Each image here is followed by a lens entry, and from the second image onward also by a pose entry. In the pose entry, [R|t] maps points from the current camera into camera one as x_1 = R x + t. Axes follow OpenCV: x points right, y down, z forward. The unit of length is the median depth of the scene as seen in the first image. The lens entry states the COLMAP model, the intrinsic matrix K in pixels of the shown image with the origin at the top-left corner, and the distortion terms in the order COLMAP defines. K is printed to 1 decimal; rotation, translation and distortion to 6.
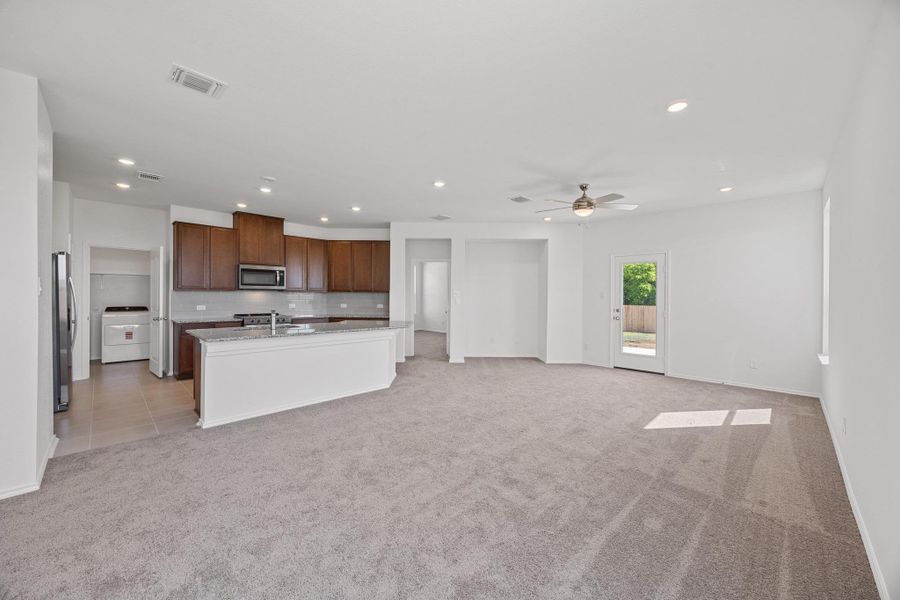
lens RADIAL K [[340.6, 0, 450.4], [0, 340.6, 297.5], [0, 0, 1]] dist [-0.006219, 0.000102]
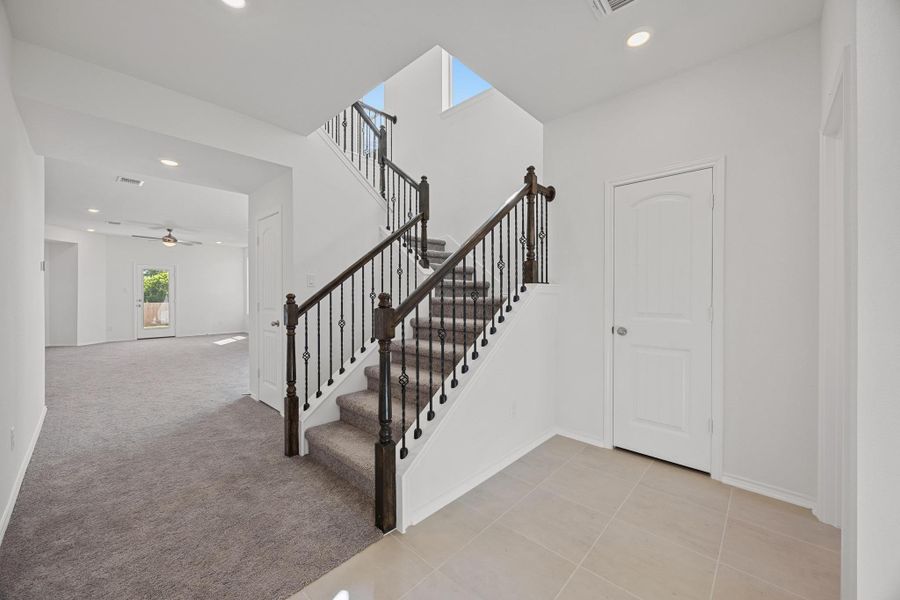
lens RADIAL K [[340.6, 0, 450.4], [0, 340.6, 297.5], [0, 0, 1]] dist [-0.006219, 0.000102]
pose [[-0.031707, -0.015925, 0.999370, -1.164486], [0.007599, 0.999840, 0.016173, 0.013815], [-0.999468, 0.008107, -0.031581, -0.347539]]
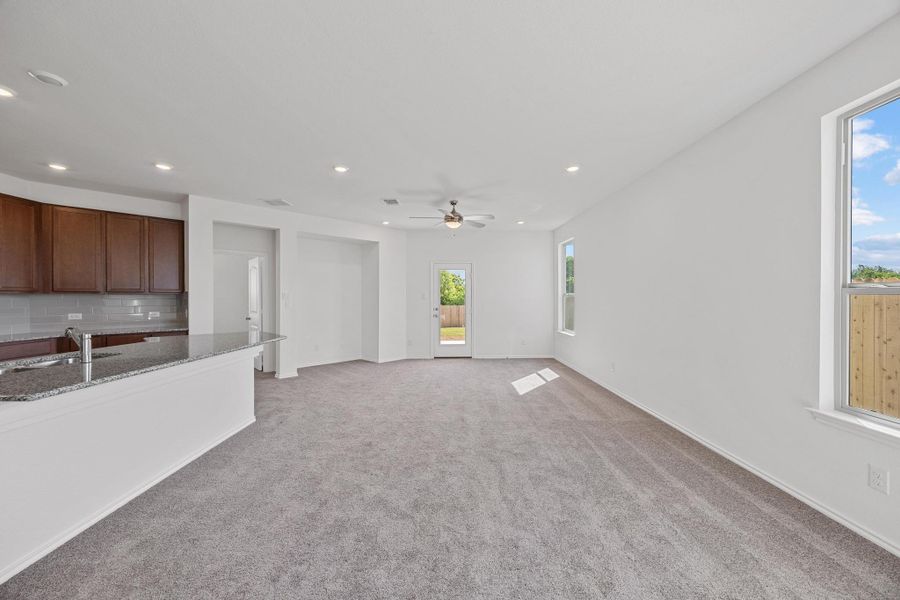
lens RADIAL K [[340.6, 0, 450.4], [0, 340.6, 297.5], [0, 0, 1]] dist [-0.006219, 0.000102]
pose [[0.709444, -0.007444, 0.704723, -0.347206], [0.011964, 0.999927, -0.001482, -0.000244], [-0.704660, 0.009483, 0.709481, 0.145618]]
